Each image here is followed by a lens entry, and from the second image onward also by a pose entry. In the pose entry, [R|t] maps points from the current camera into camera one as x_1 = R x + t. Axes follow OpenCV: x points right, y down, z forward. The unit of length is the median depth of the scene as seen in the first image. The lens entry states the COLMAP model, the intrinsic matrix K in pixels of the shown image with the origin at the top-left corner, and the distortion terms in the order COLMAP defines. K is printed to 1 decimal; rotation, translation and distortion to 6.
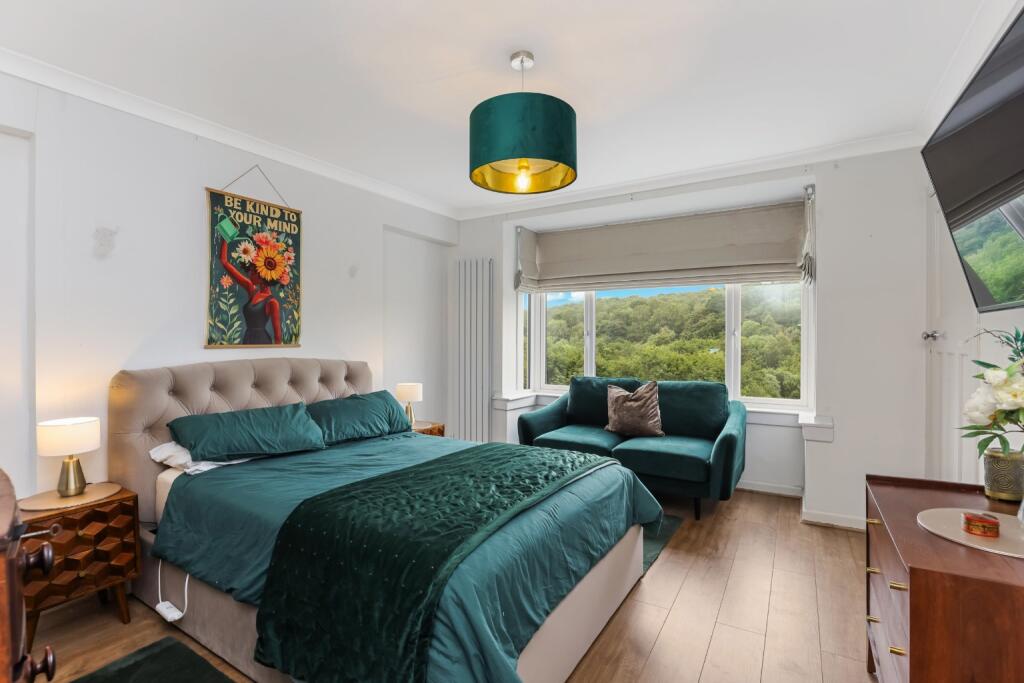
lens RADIAL K [[472.0, 0, 511.6], [0, 472.0, 338.7], [0, 0, 1]] dist [-0.001717, -0.000100]
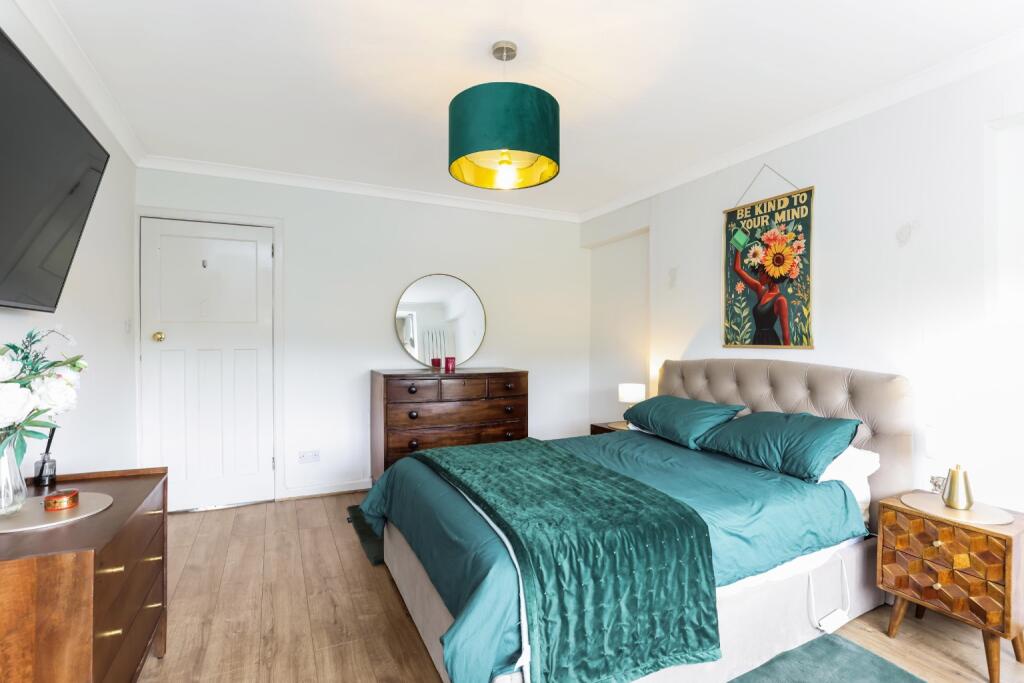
lens RADIAL K [[472.0, 0, 512.4], [0, 472.0, 340.9], [0, 0, 1]] dist [-0.001717, -0.000100]
pose [[-0.507898, 0.001454, -0.861416, 0.582342], [-0.003531, 0.999987, 0.003770, 0.001603], [0.861410, 0.004957, -0.507886, 1.041968]]
